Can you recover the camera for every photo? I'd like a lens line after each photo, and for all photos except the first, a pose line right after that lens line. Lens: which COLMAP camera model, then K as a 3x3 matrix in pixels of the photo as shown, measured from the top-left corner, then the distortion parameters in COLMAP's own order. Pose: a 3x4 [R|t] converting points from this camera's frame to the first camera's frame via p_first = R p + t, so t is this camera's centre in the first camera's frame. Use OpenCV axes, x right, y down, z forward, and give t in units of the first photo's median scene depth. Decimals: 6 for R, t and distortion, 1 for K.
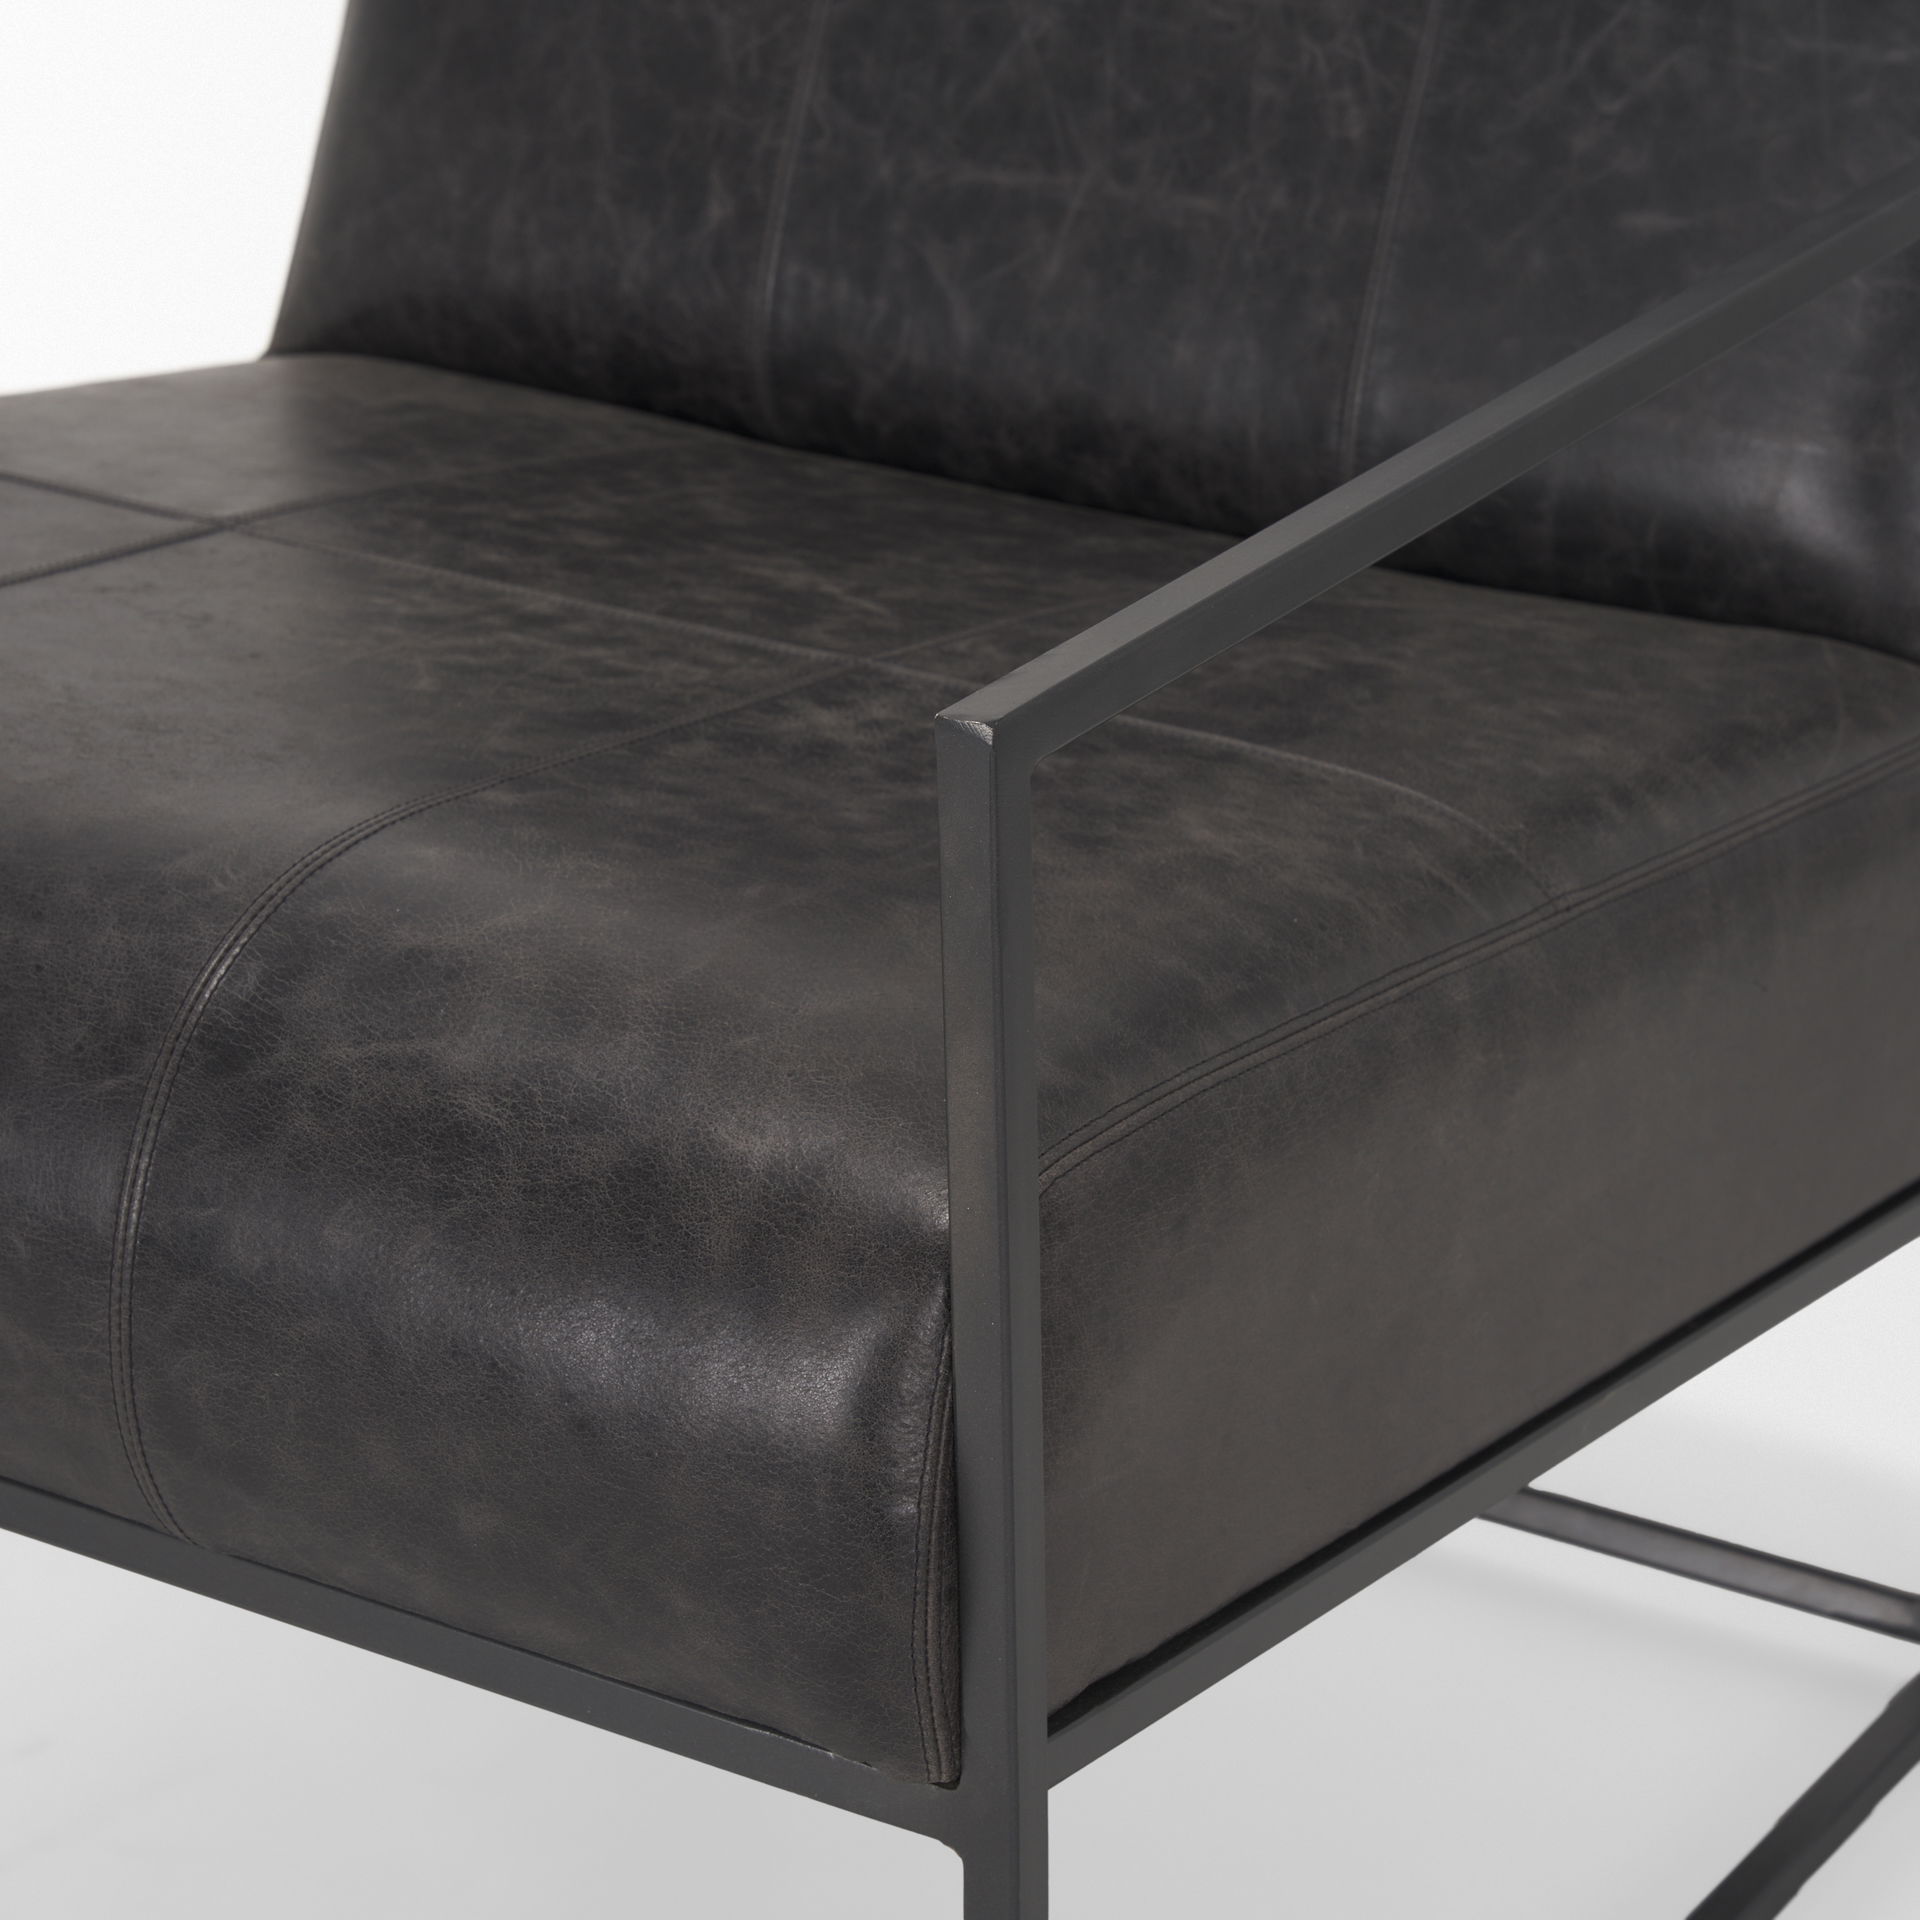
lens RADIAL K [[5665.9, 0, 1141.2], [0, 5665.9, 852.6], [0, 0, 1]] dist [0.005383, 0.000000]
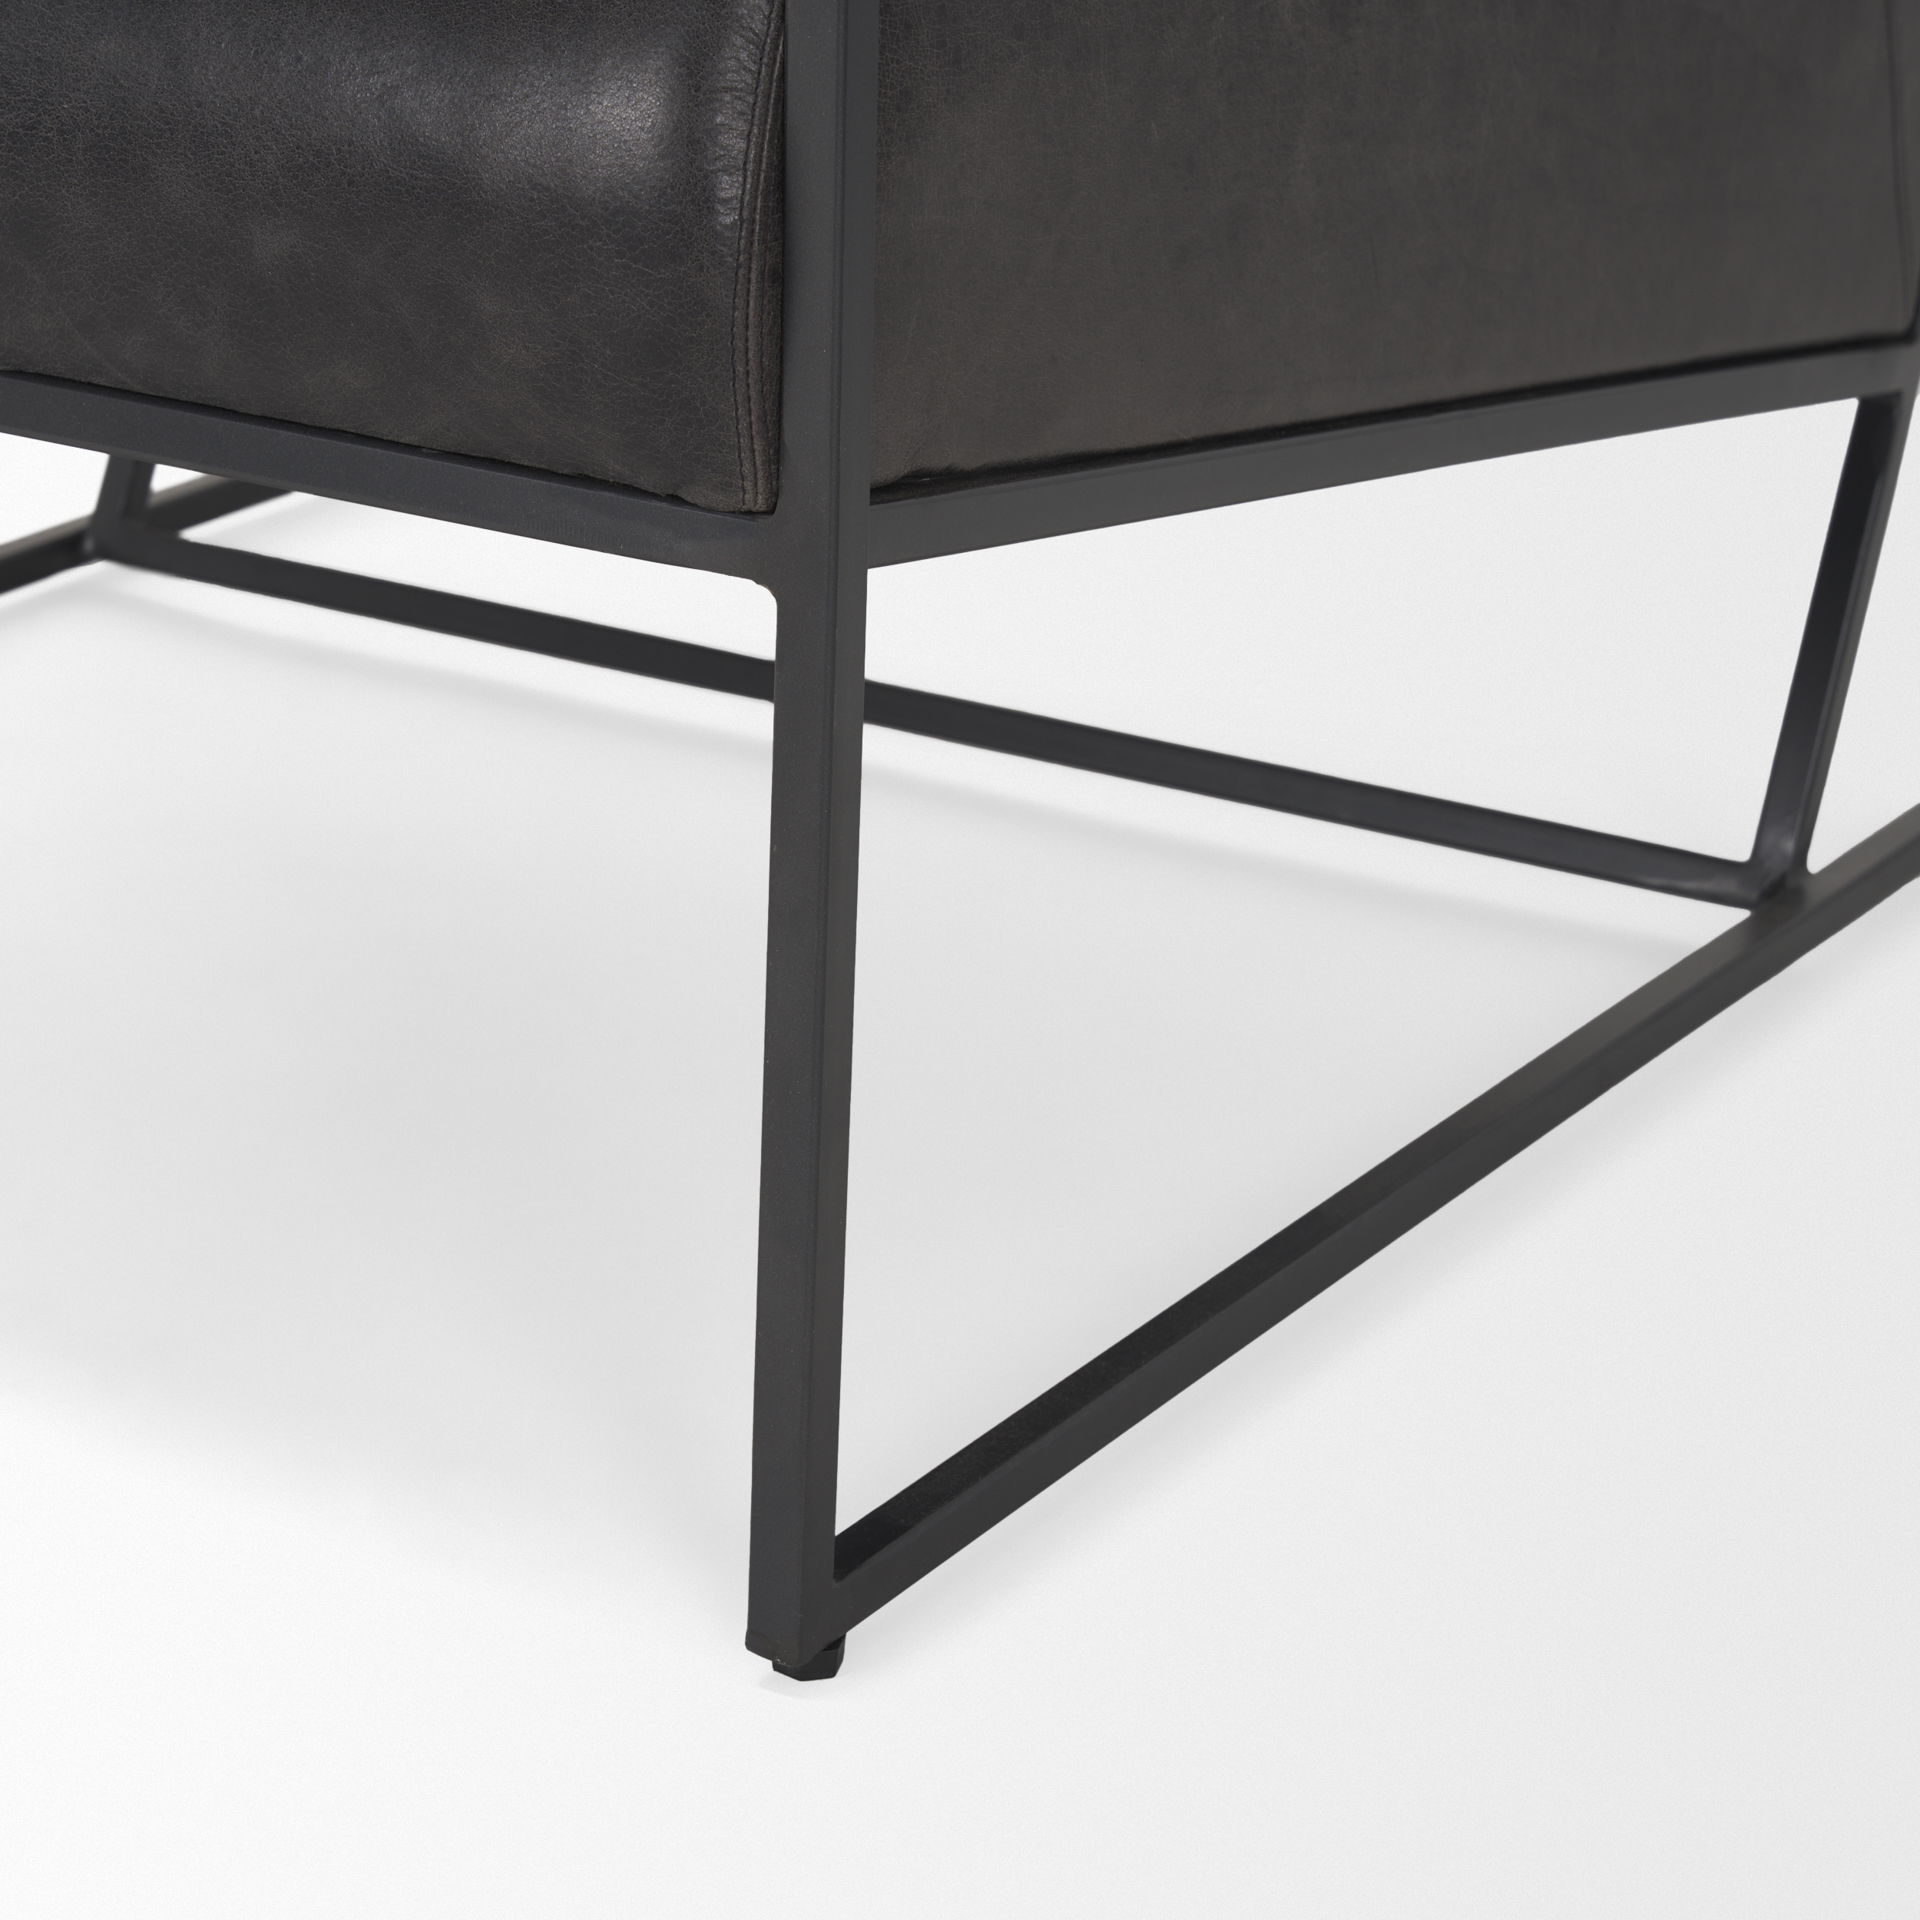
lens RADIAL K [[5665.9, 0, 966.4], [0, 5665.9, 952.0], [0, 0, 1]] dist [0.005383, 0.000000]
pose [[0.999487, 0.028568, 0.014455, -0.009316], [-0.027864, 0.998517, -0.046774, 0.222103], [-0.015770, 0.046347, 0.998801, 0.045601]]
